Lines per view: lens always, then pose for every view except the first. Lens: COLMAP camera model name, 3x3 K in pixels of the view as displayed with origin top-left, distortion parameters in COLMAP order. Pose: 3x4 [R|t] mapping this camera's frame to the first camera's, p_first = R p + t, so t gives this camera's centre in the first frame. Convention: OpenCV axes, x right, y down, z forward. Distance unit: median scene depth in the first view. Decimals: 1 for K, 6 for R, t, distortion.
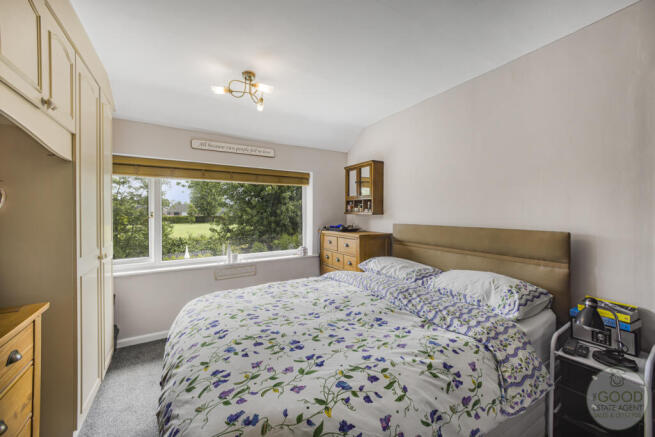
lens RADIAL K [[255.6, 0, 326.8], [0, 255.6, 216.3], [0, 0, 1]] dist [0.007674, -0.000006]
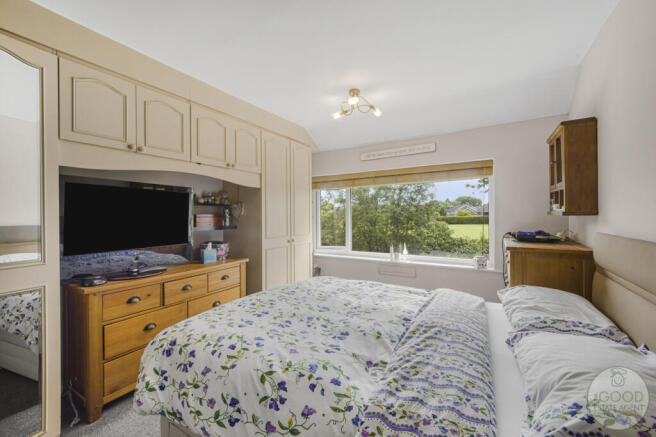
lens RADIAL K [[265.7, 0, 325.7], [0, 265.7, 214.6], [0, 0, 1]] dist [0.002220, 0.000039]
pose [[0.470836, -0.000959, -0.882220, 1.033602], [-0.005777, 0.999975, -0.004170, -0.007572], [0.882202, 0.007060, 0.470819, 0.526441]]
